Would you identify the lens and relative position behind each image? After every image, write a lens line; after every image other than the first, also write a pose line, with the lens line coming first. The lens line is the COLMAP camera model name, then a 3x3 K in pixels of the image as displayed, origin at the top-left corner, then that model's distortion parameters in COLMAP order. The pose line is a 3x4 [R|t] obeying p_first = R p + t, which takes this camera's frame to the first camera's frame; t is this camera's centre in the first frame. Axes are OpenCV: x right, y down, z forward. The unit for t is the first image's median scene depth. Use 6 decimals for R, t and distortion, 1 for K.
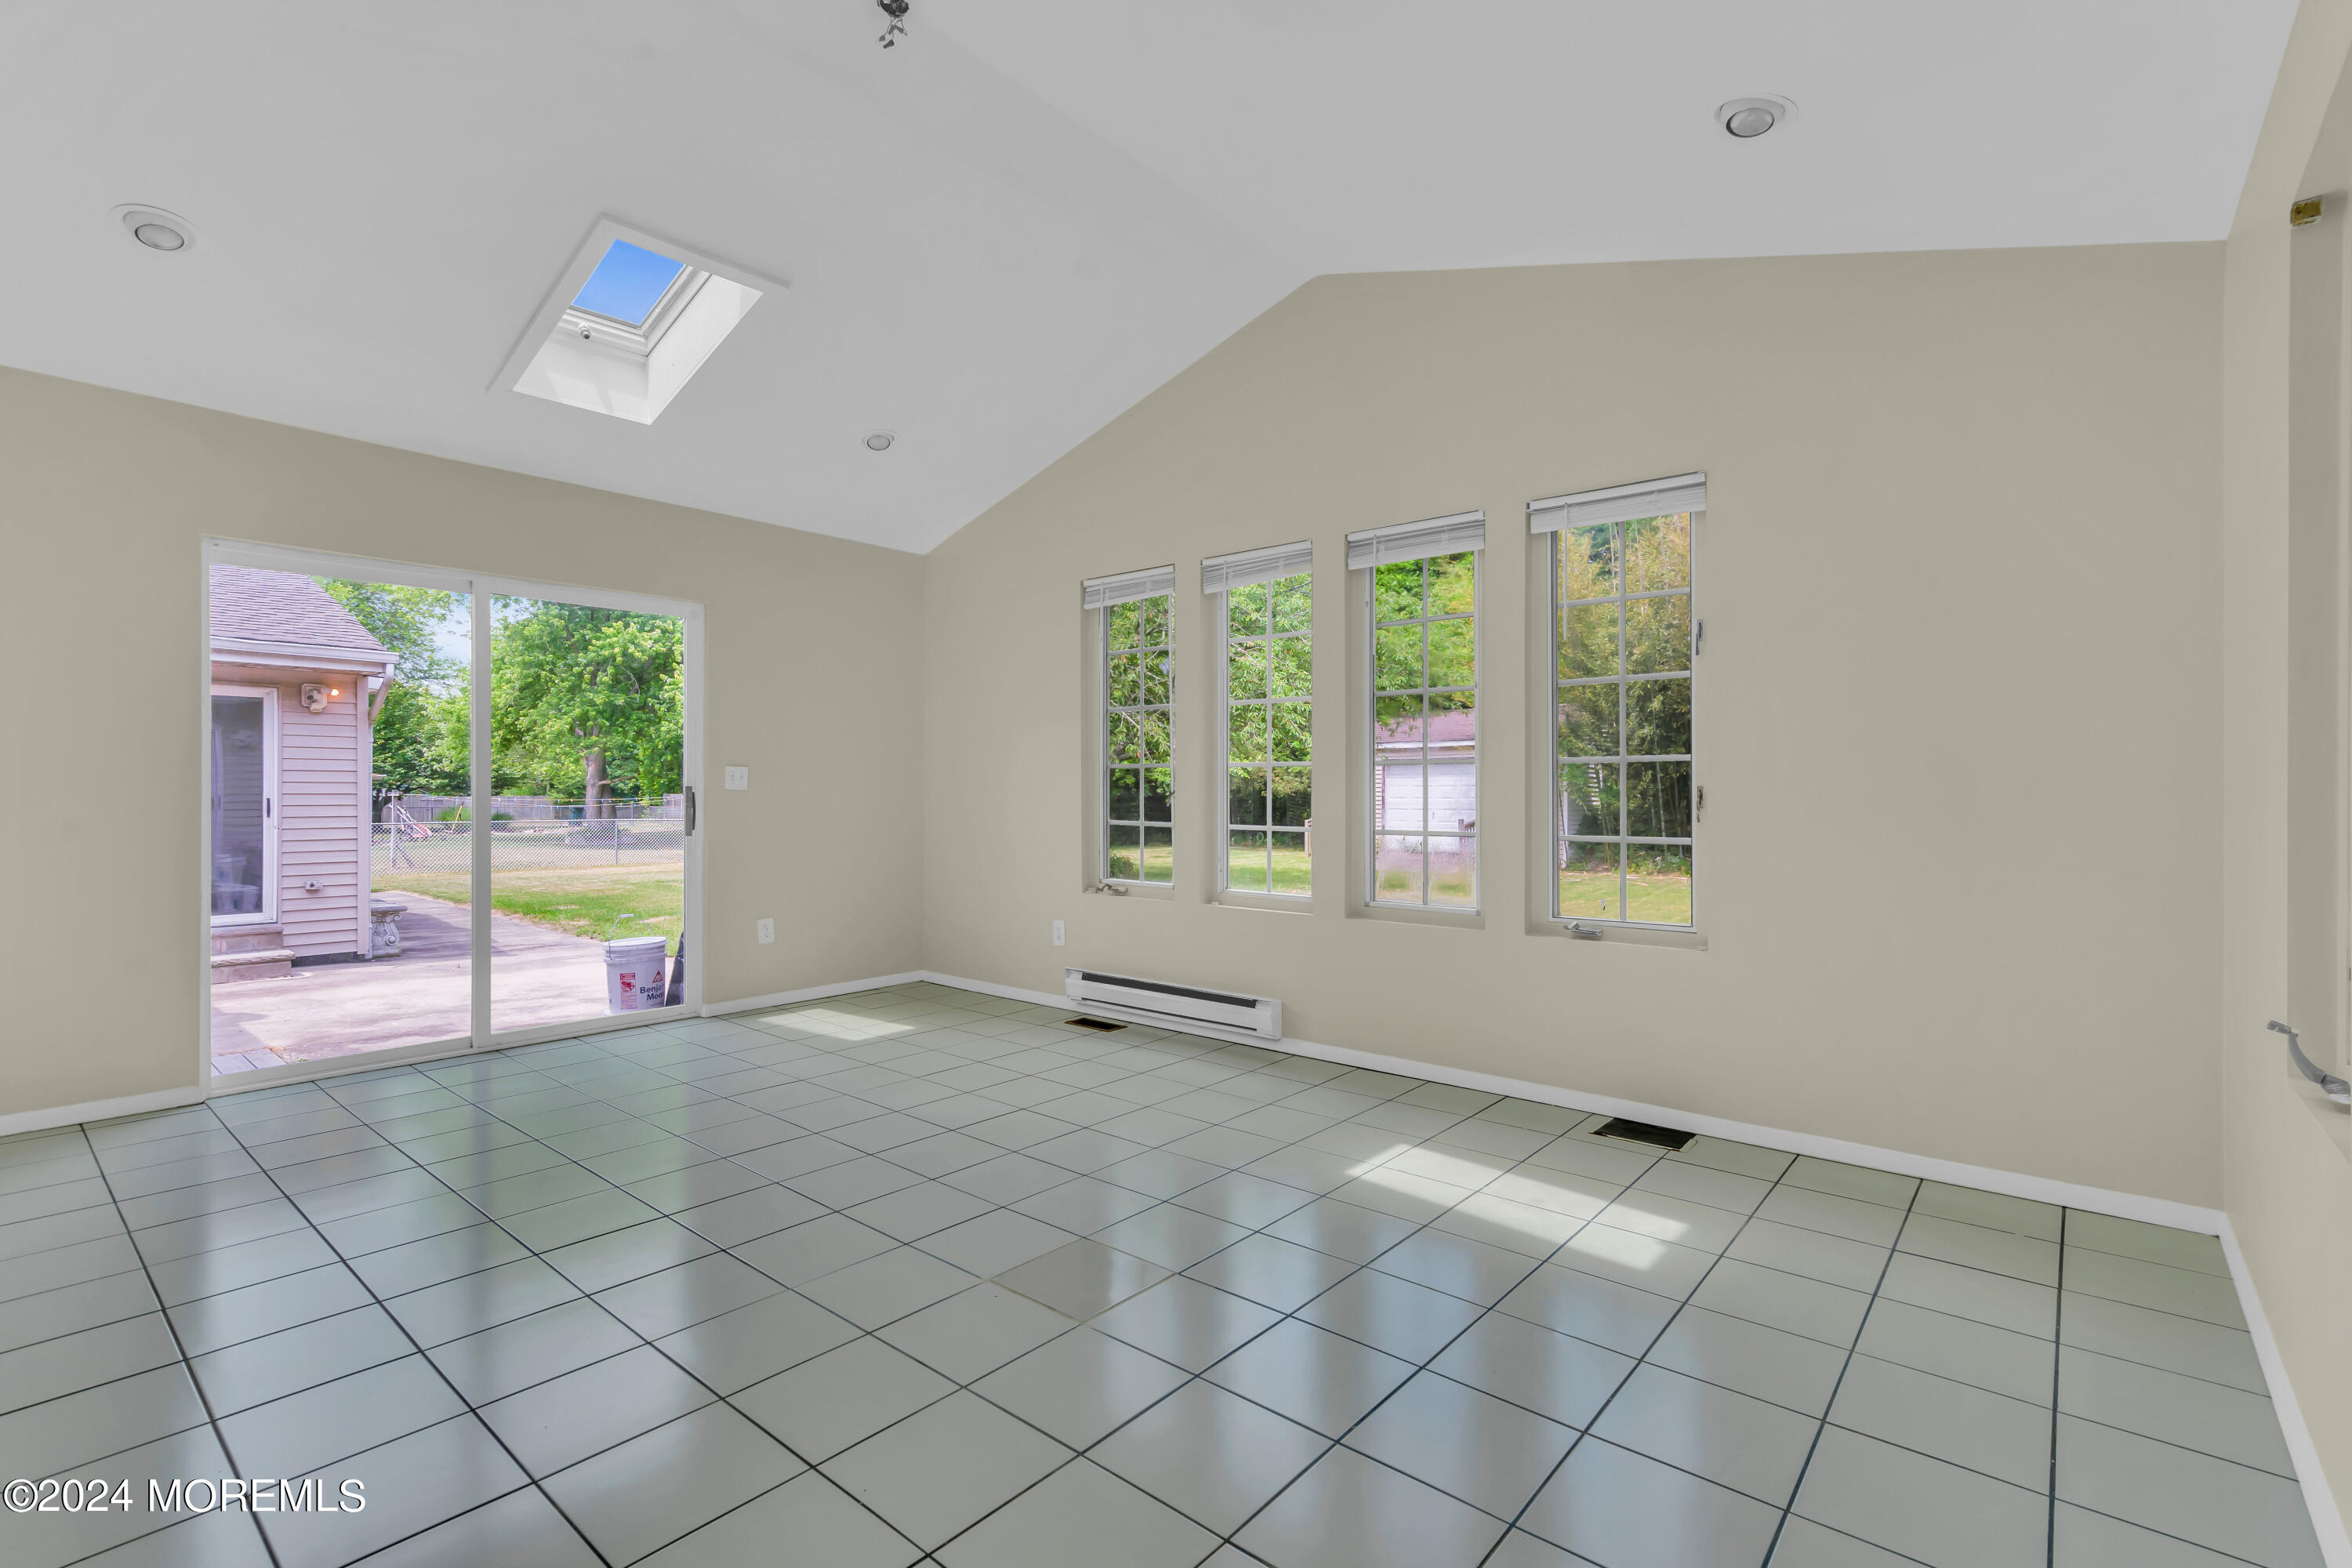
lens RADIAL K [[1054.9, 0, 1178.9], [0, 1054.9, 797.8], [0, 0, 1]] dist [0.001235, 0.000524]
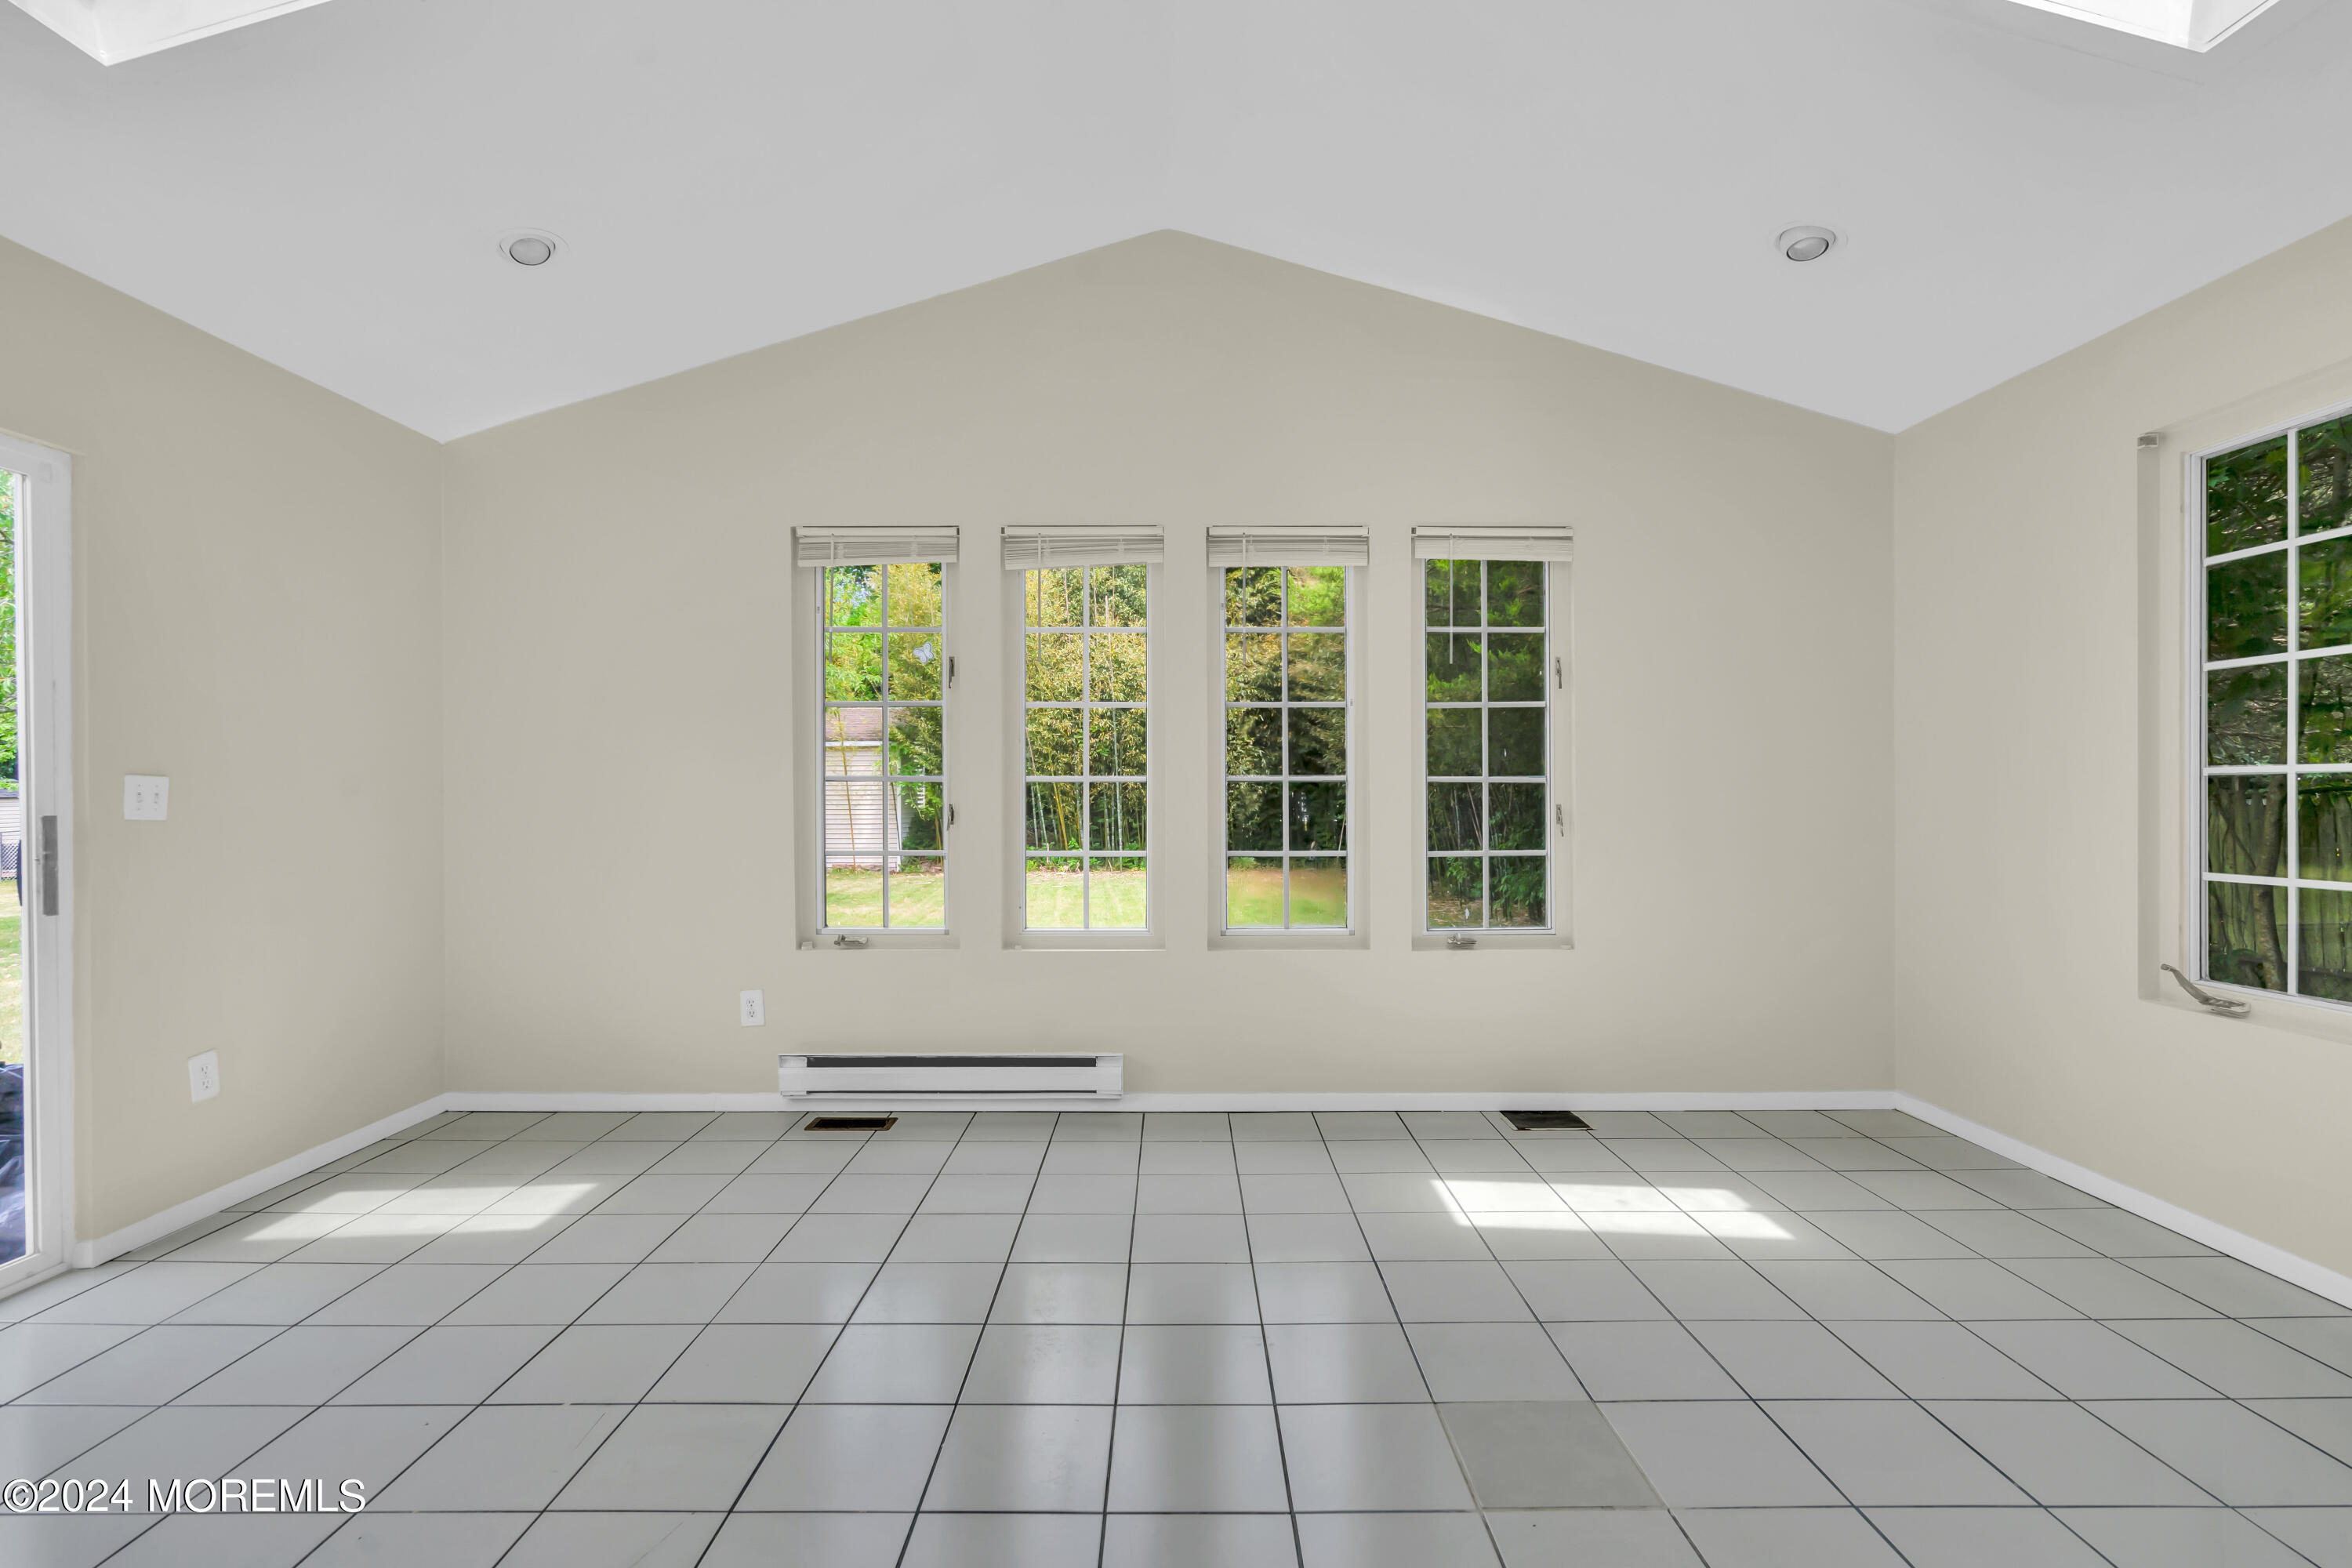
lens RADIAL K [[1019.0, 0, 1175.5], [0, 1019.0, 818.2], [0, 0, 1]] dist [-0.020002, -0.000086]
pose [[0.763637, -0.010210, 0.645566, -0.408785], [0.007615, 0.999948, 0.006806, -0.005645], [-0.645601, -0.000281, 0.763675, 0.336507]]
